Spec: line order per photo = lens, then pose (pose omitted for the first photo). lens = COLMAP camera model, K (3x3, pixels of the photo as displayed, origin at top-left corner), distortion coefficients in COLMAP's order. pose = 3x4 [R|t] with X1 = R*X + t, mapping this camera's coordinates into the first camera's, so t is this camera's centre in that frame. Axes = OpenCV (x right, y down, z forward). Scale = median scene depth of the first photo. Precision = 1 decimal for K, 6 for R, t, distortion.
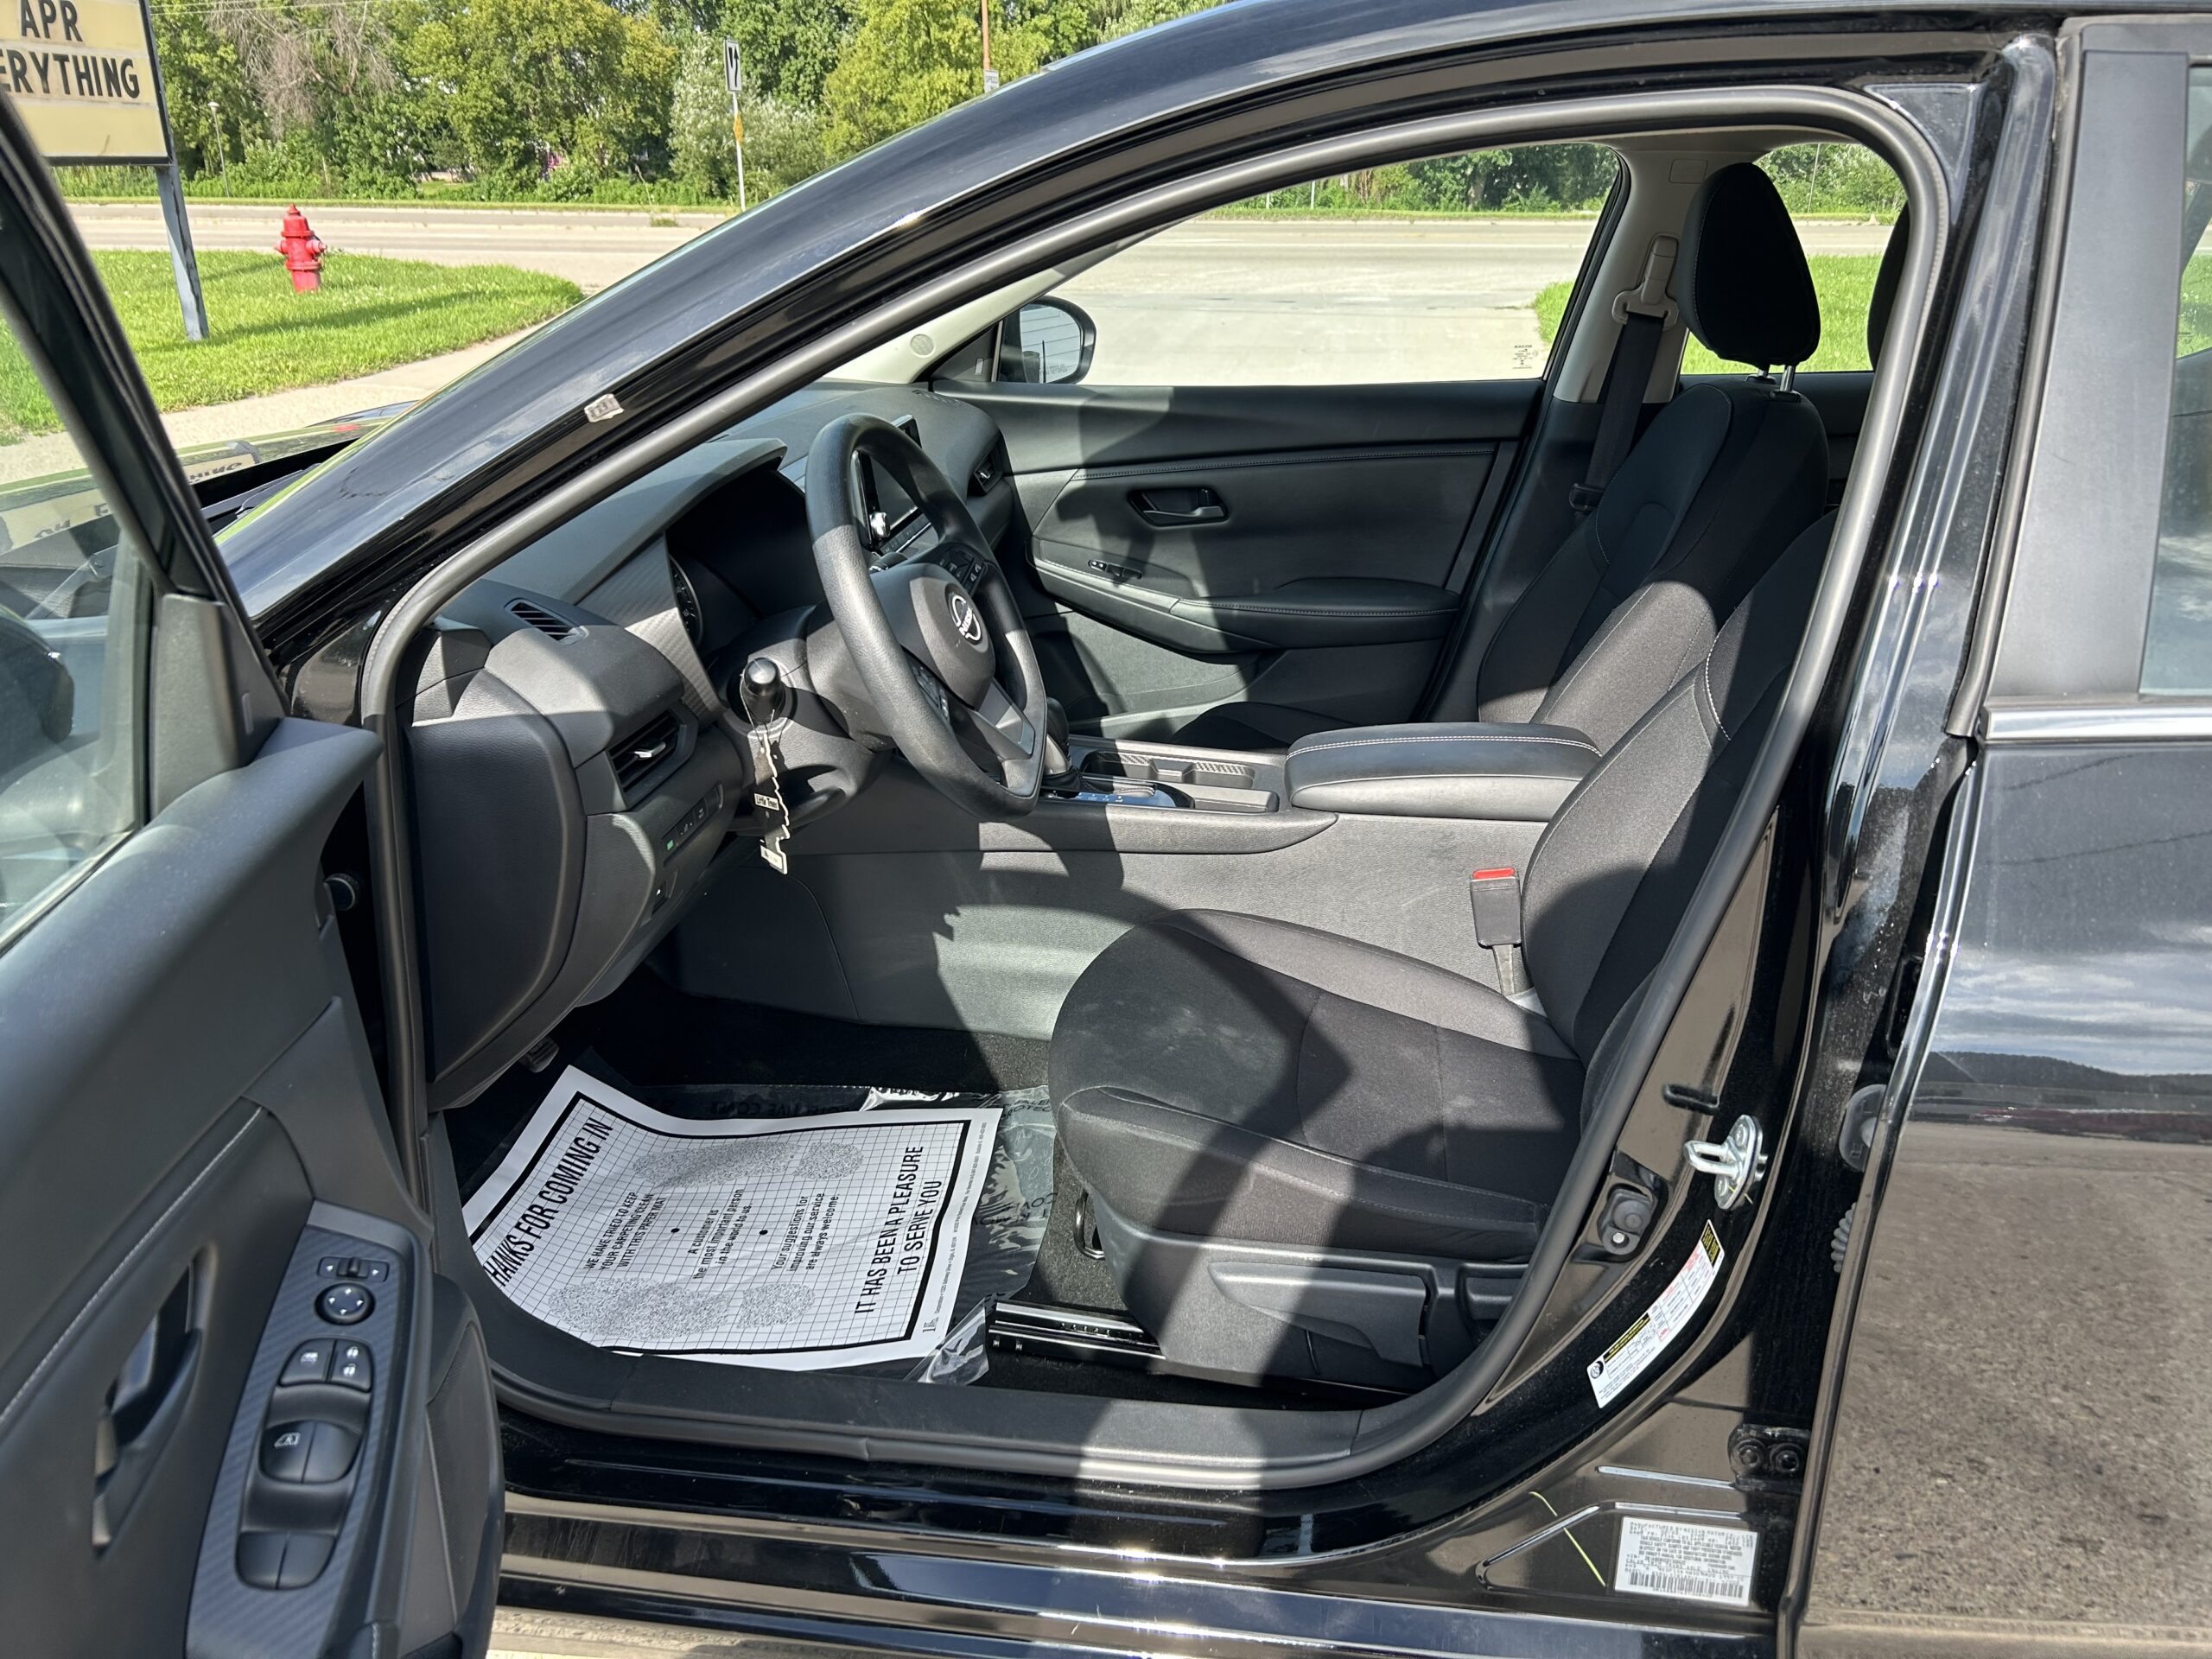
lens RADIAL K [[1676.3, 0, 1102.4], [0, 1676.3, 828.2], [0, 0, 1]] dist [0.036680, -0.040114]
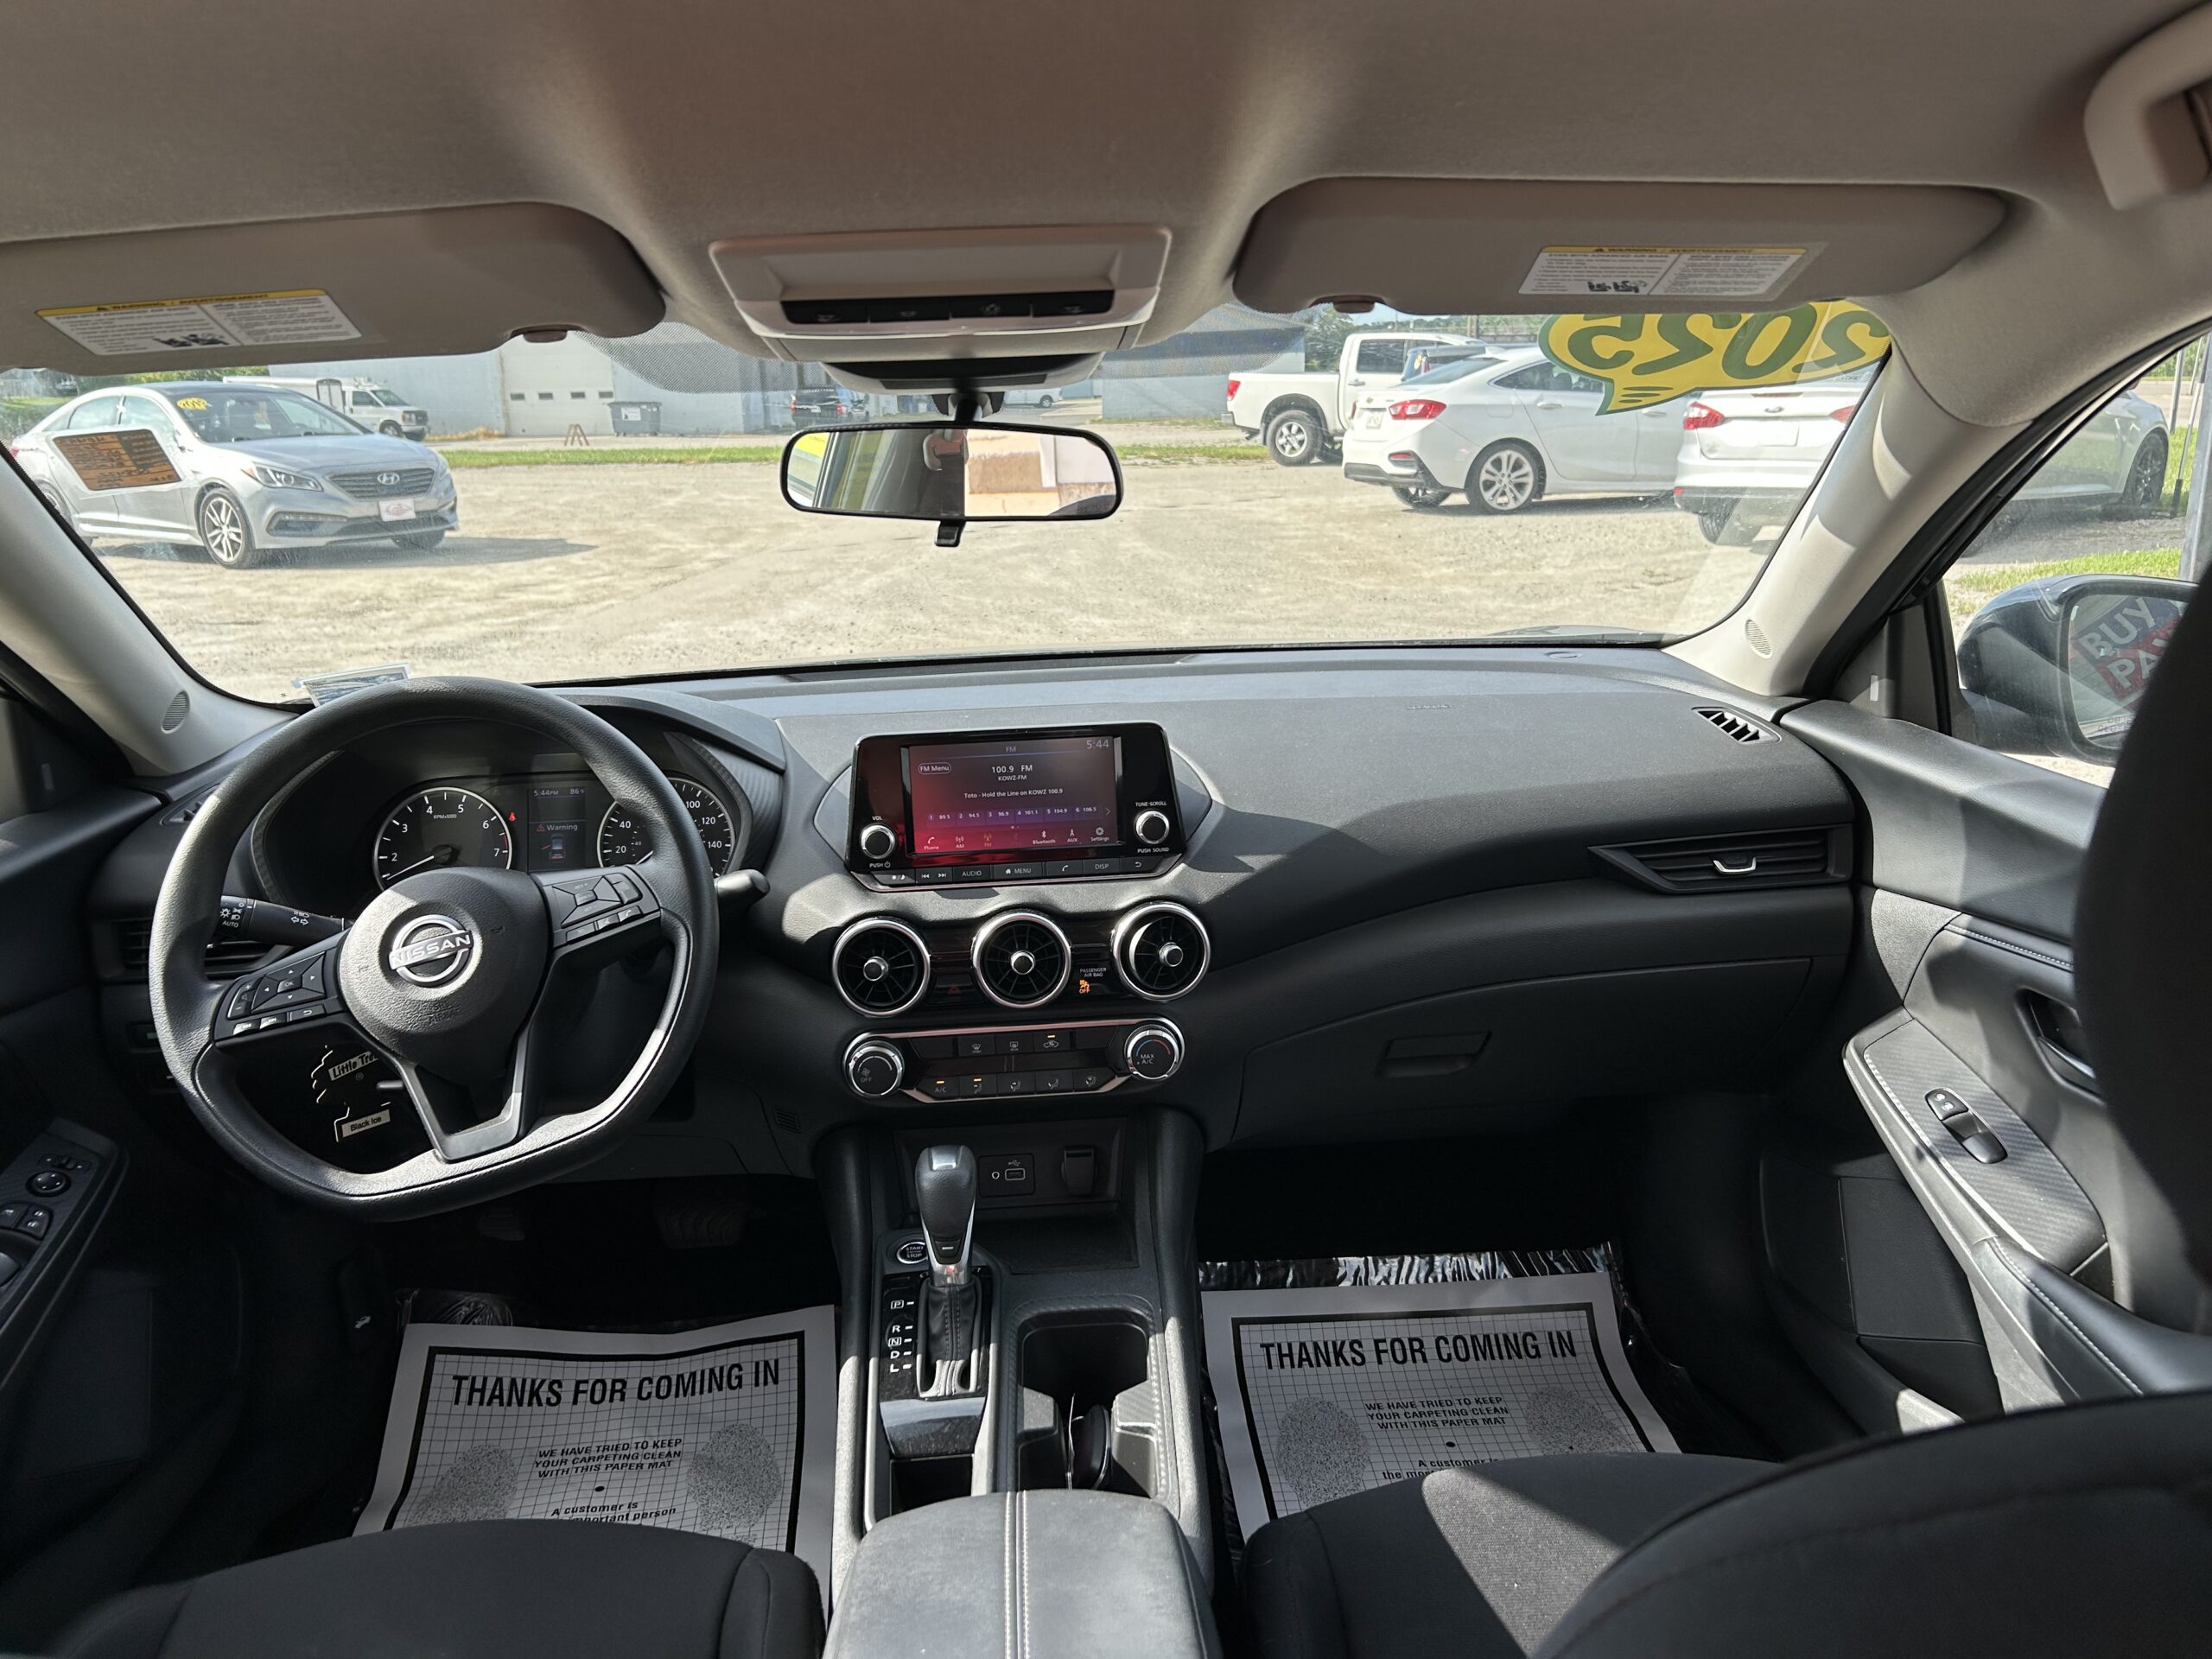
lens RADIAL K [[1676.3, 0, 1108.9], [0, 1676.3, 830.2], [0, 0, 1]] dist [0.036680, -0.040114]
pose [[0.204189, 0.243652, -0.948125, 0.584300], [-0.330456, 0.928834, 0.167527, -0.339538], [0.921469, 0.279106, 0.270174, 0.886495]]
